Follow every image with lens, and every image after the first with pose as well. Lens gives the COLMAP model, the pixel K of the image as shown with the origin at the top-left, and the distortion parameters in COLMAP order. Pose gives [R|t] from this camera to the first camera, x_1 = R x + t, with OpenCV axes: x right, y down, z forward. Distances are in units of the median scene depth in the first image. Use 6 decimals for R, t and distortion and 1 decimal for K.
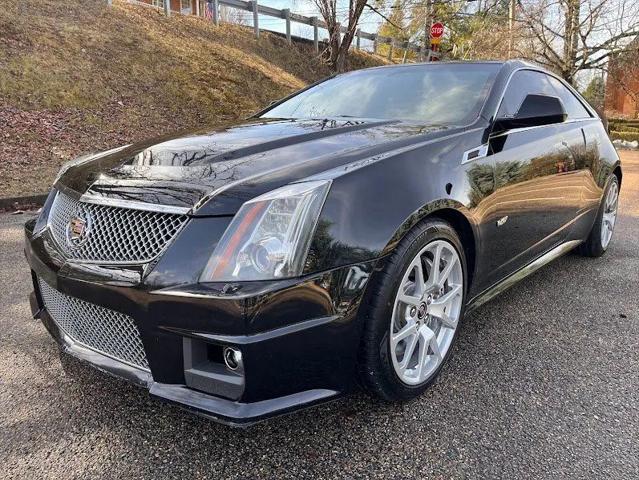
lens RADIAL K [[485.9, 0, 313.9], [0, 485.9, 251.1], [0, 0, 1]] dist [0.074430, -0.105979]
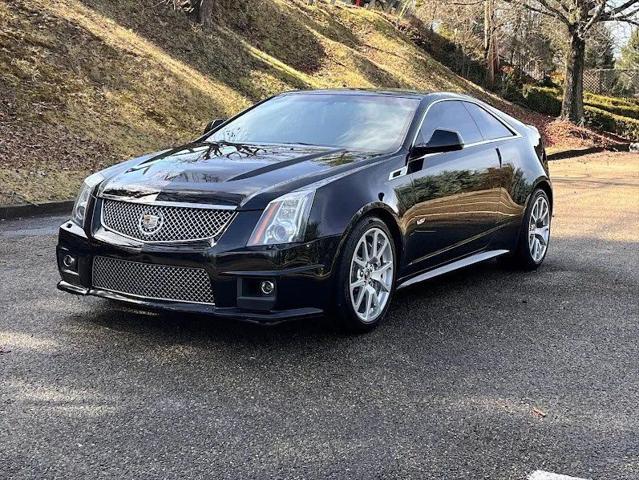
lens RADIAL K [[1001.9, 0, 319.5], [0, 1001.9, 240.0], [0, 0, 1]] dist [0.041364, -0.050876]
pose [[0.981992, -0.014715, 0.188351, -0.504047], [0.035743, 0.993427, -0.108740, 0.341361], [-0.185513, 0.113514, 0.976063, -2.006266]]
